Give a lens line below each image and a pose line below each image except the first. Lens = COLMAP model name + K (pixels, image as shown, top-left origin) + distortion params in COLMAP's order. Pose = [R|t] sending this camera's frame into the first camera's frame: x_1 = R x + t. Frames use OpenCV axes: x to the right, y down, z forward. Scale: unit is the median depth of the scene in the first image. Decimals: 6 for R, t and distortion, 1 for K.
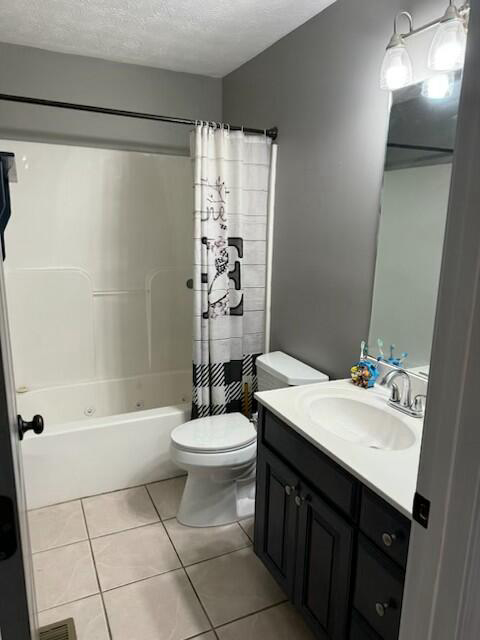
lens RADIAL K [[450.5, 0, 240.0], [0, 450.5, 320.0], [0, 0, 1]] dist [0.106617, -0.178256]
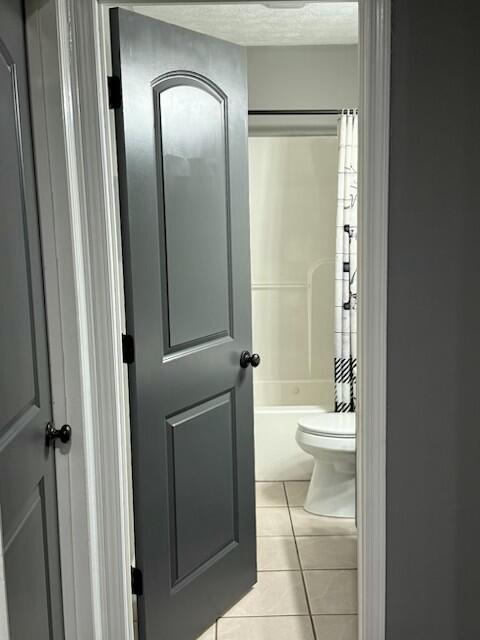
lens RADIAL K [[783.3, 0, 240.0], [0, 783.3, 320.0], [0, 0, 1]] dist [-0.000152, 0.000892]
pose [[0.911706, 0.029802, -0.409761, 0.400133], [-0.052011, 0.997713, -0.043159, 0.102569], [0.407538, 0.060660, 0.911171, -0.600908]]
